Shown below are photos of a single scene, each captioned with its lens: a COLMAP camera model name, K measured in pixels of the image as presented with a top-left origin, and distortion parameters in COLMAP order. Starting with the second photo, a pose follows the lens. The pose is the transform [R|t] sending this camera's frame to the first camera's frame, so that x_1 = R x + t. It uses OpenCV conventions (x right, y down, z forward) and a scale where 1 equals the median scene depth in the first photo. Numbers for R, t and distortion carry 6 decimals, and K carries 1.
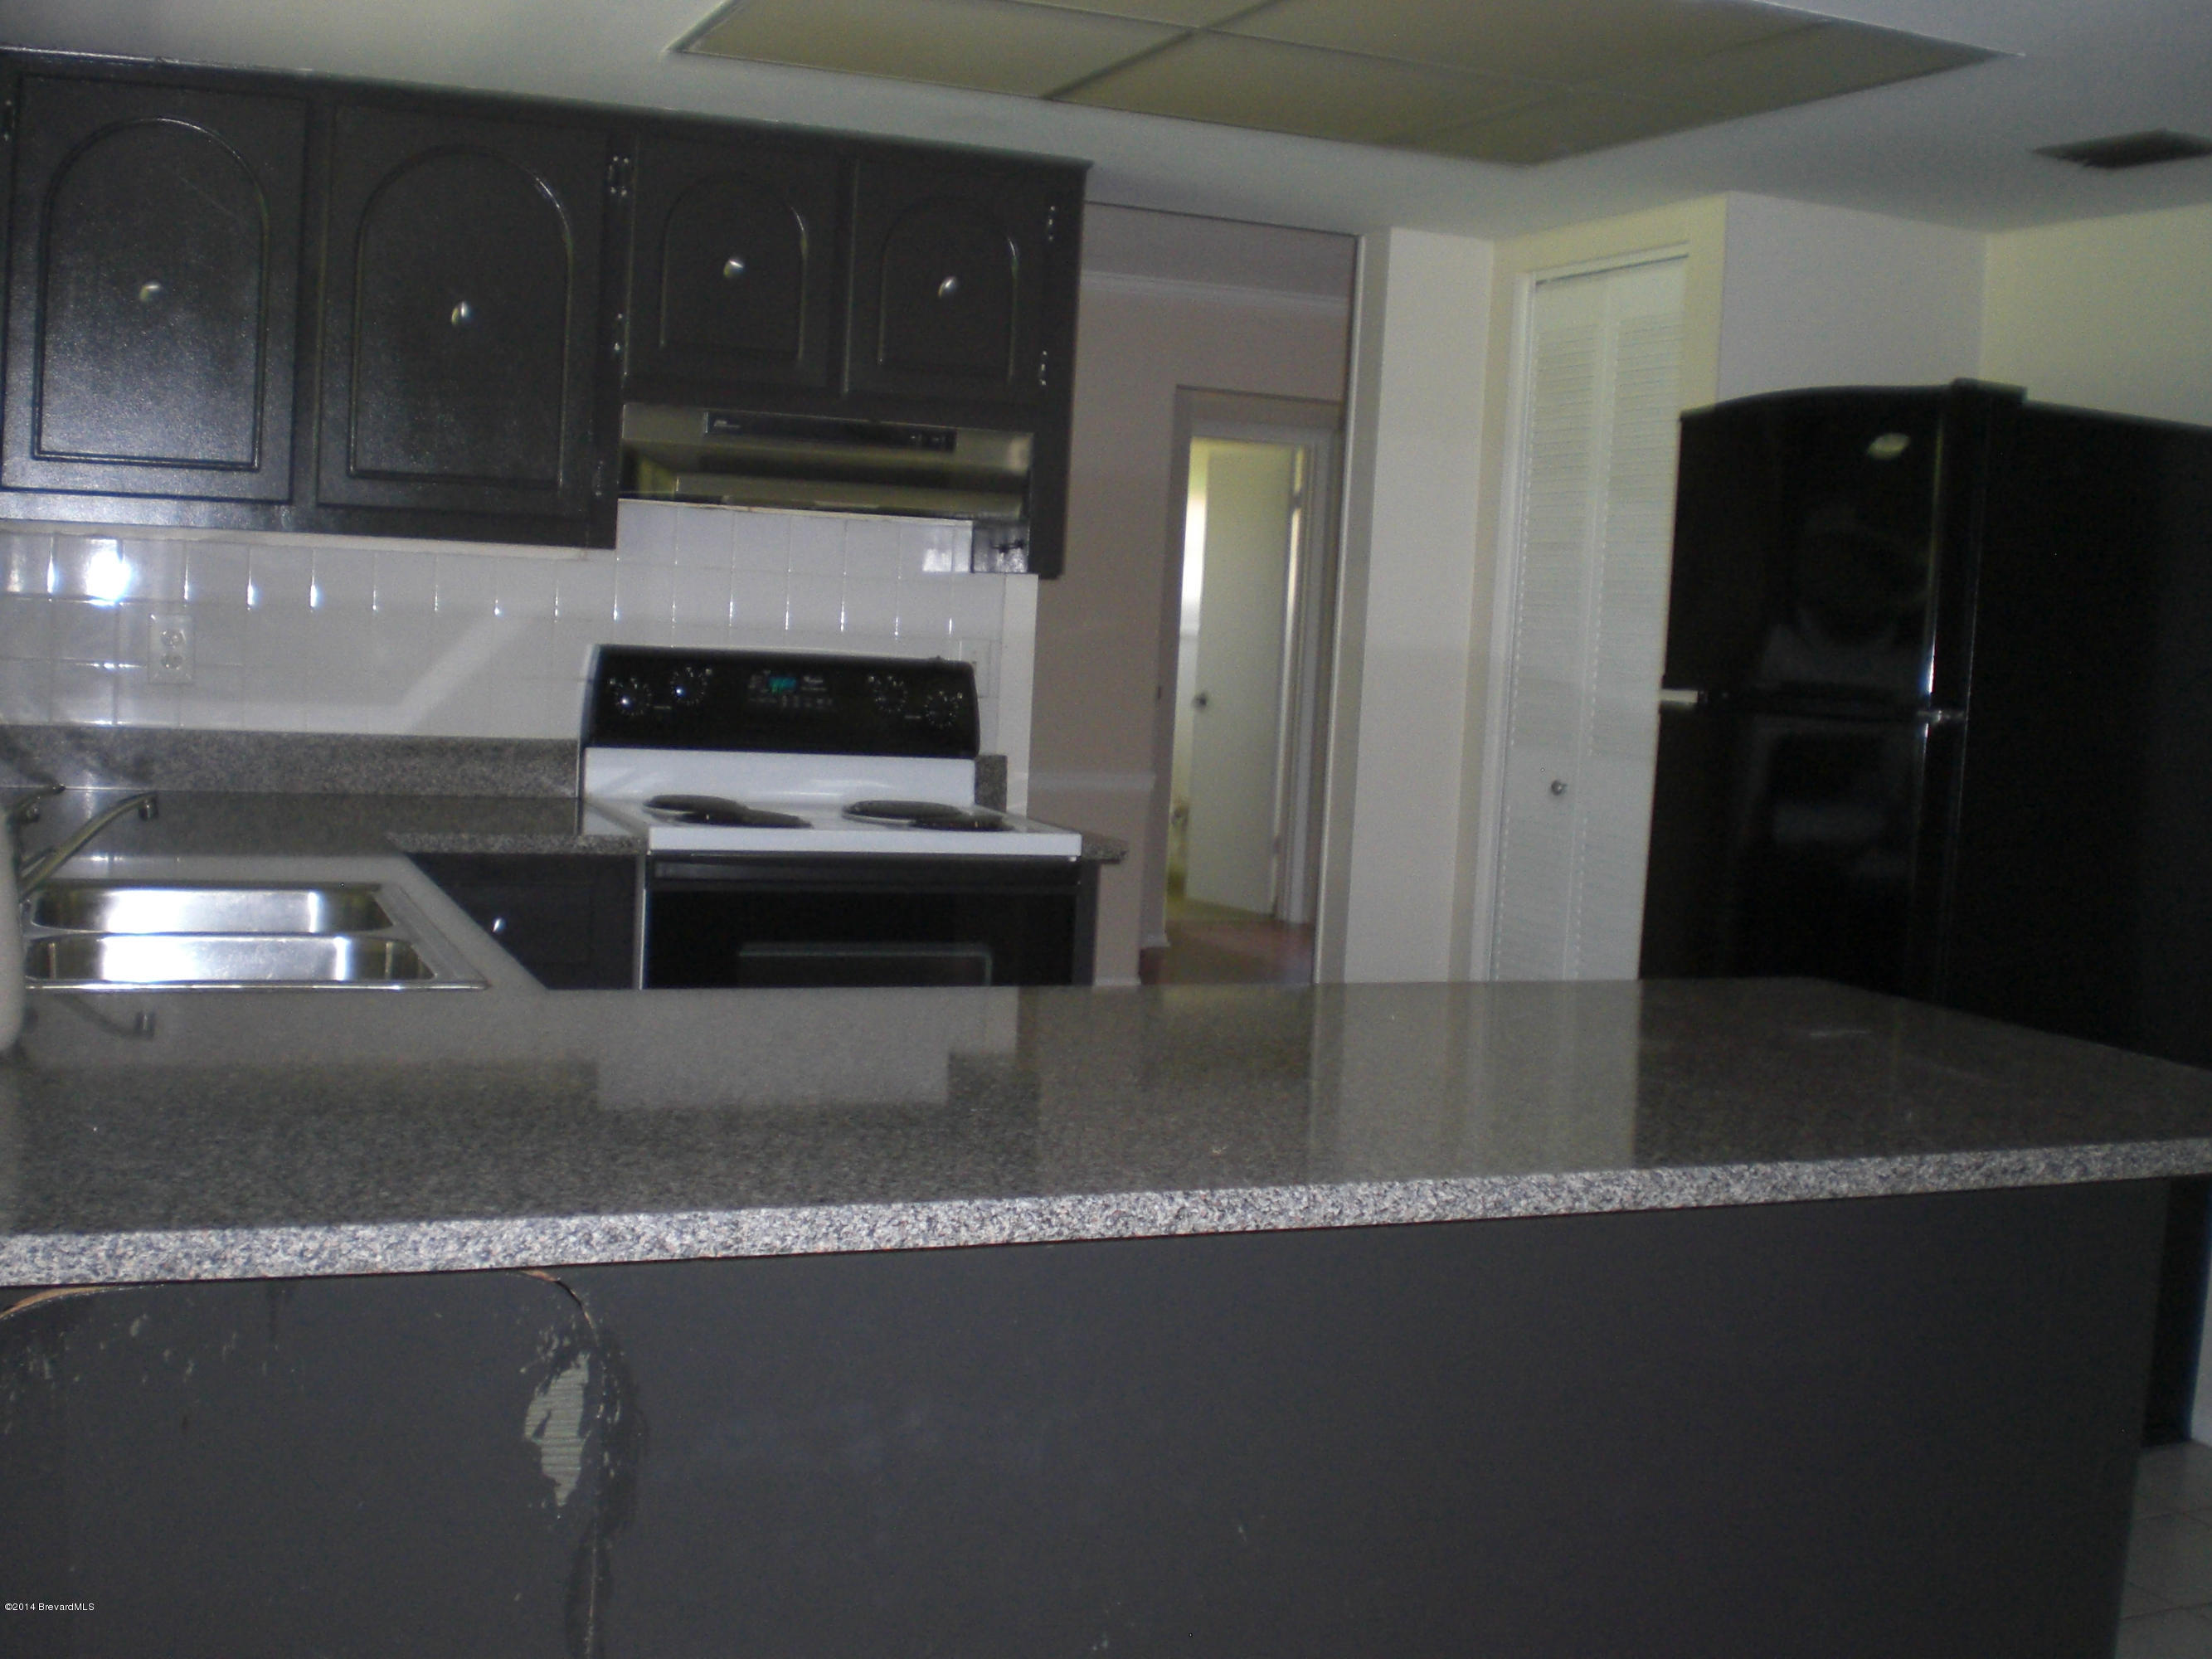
lens RADIAL K [[2512.4, 0, 1106.0], [0, 2512.4, 829.5], [0, 0, 1]] dist [-0.074256, -0.032574]
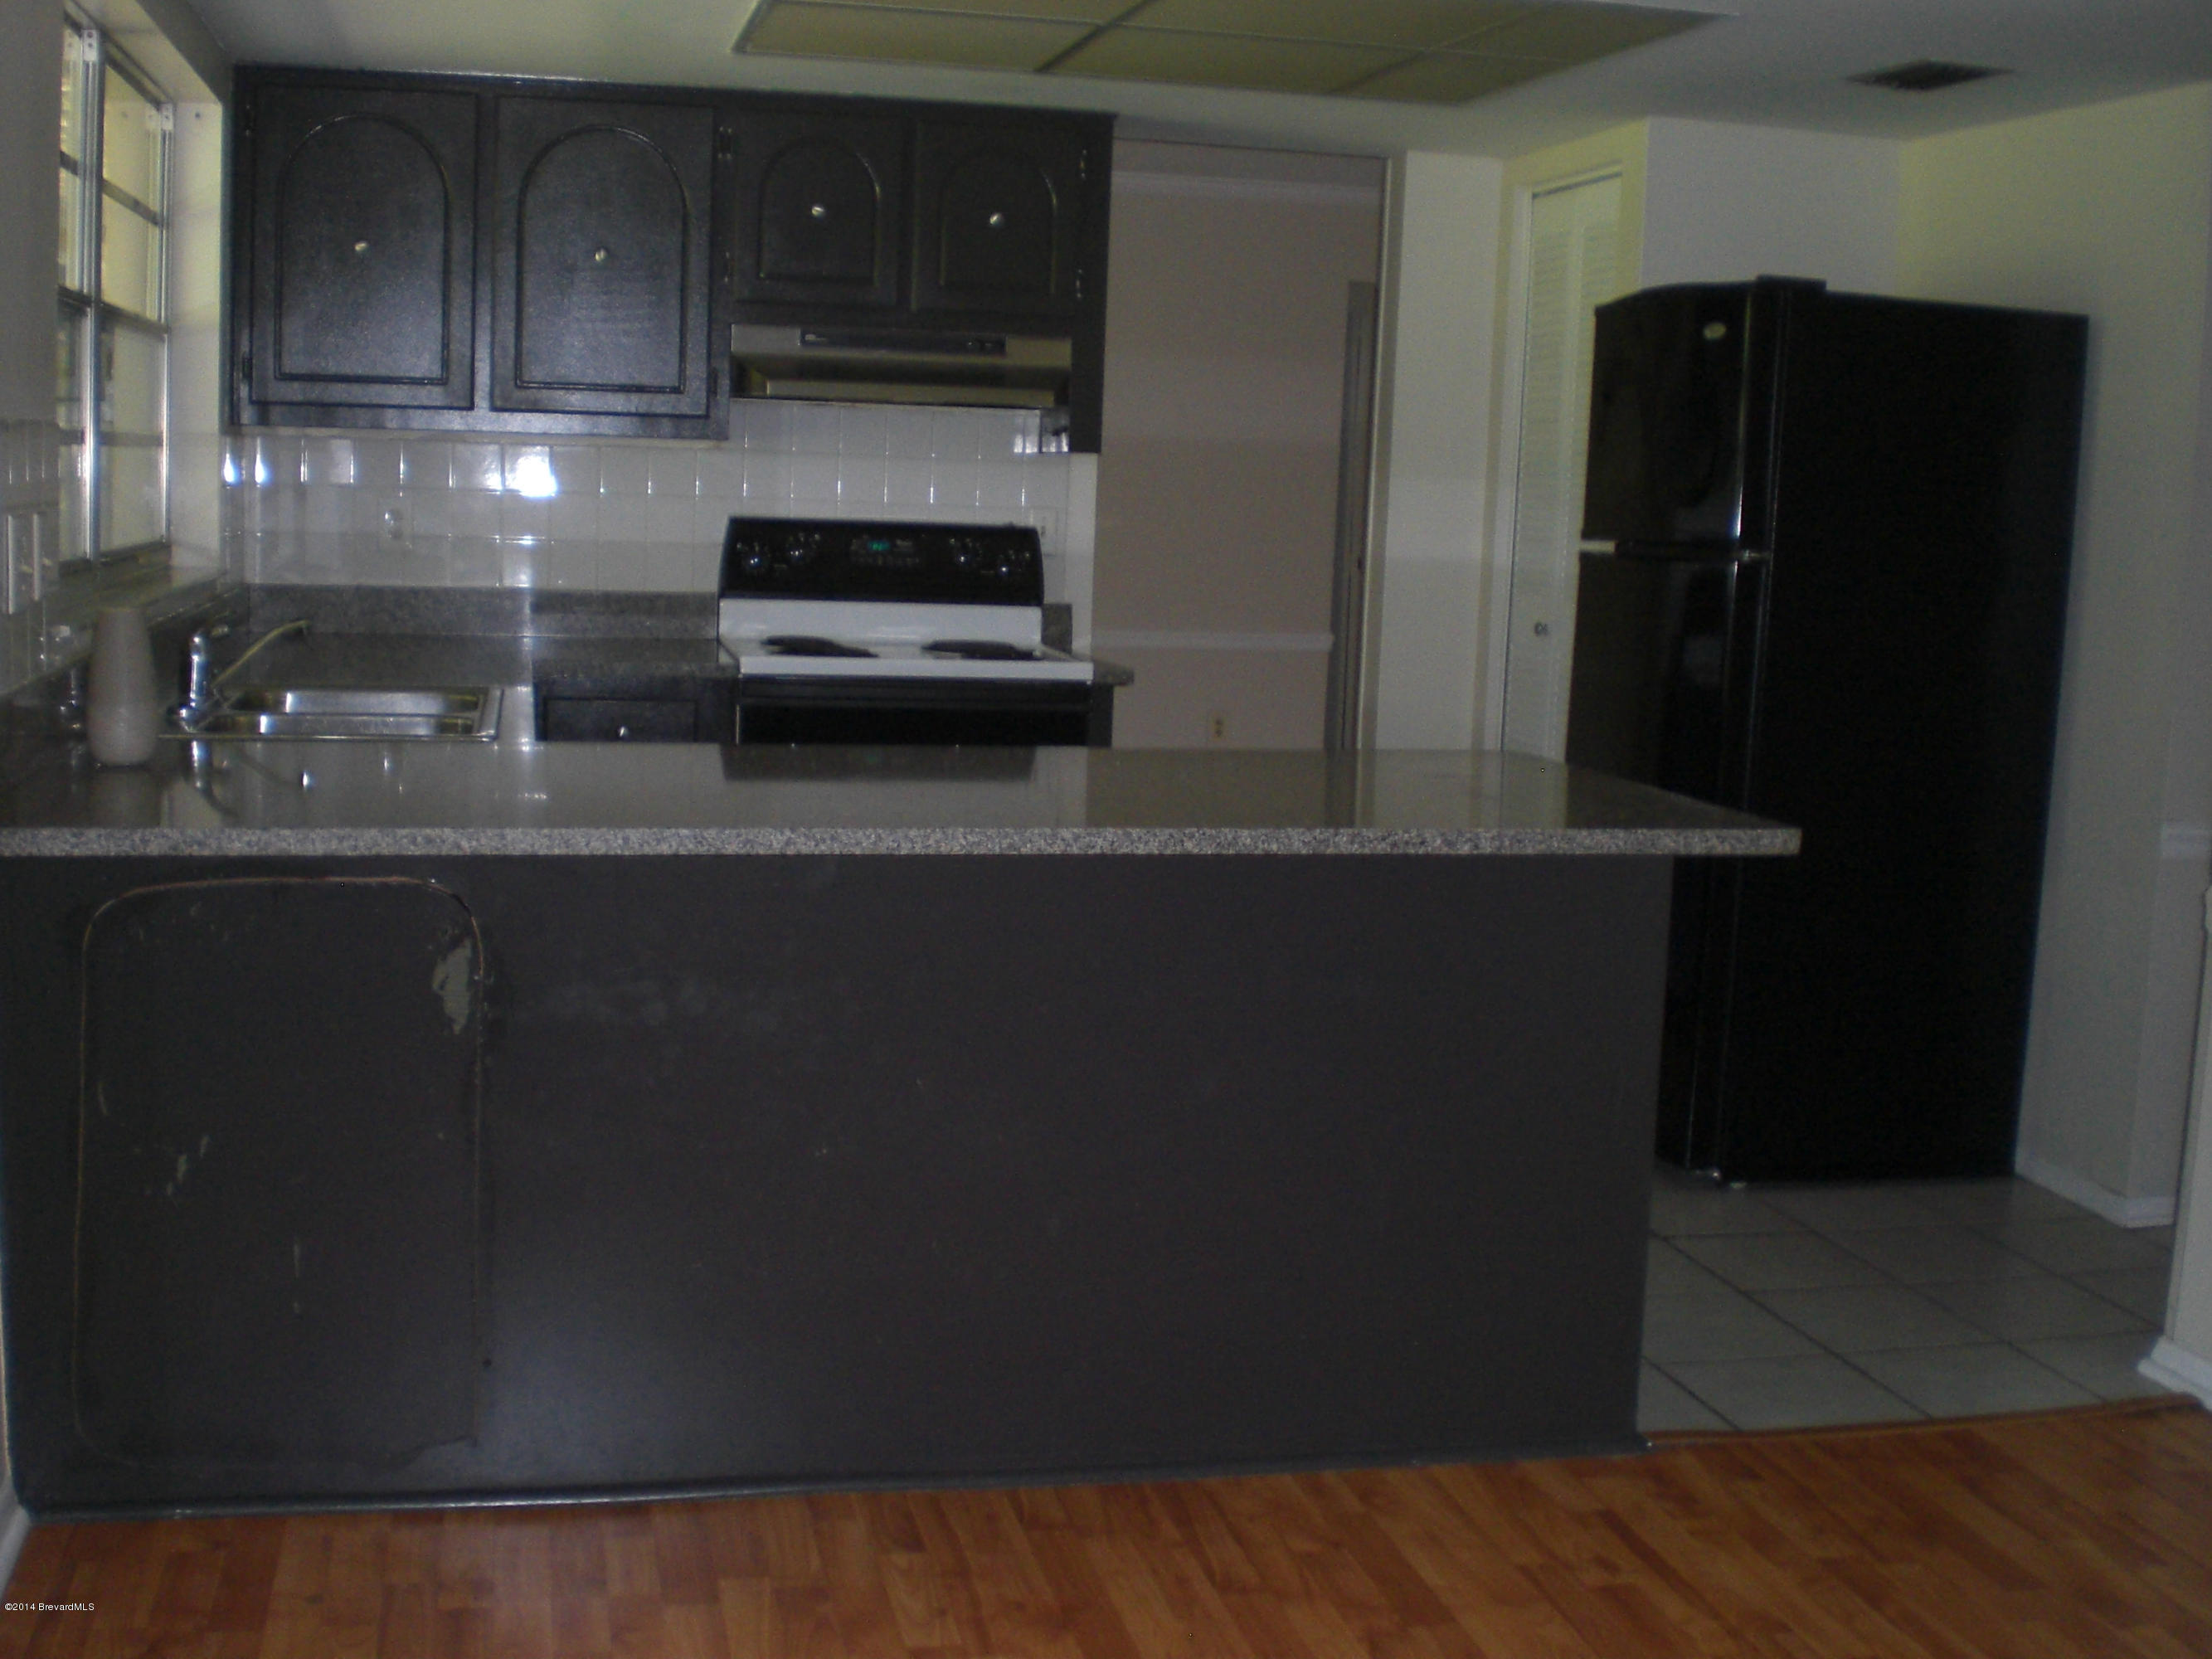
lens RADIAL K [[2512.4, 0, 1106.0], [0, 2512.4, 829.5], [0, 0, 1]] dist [-0.074256, -0.032574]
pose [[0.986835, 0.004815, -0.161656, 0.216803], [0.002325, 0.999031, 0.043948, 0.032708], [0.161711, -0.043745, 0.985868, -0.247617]]
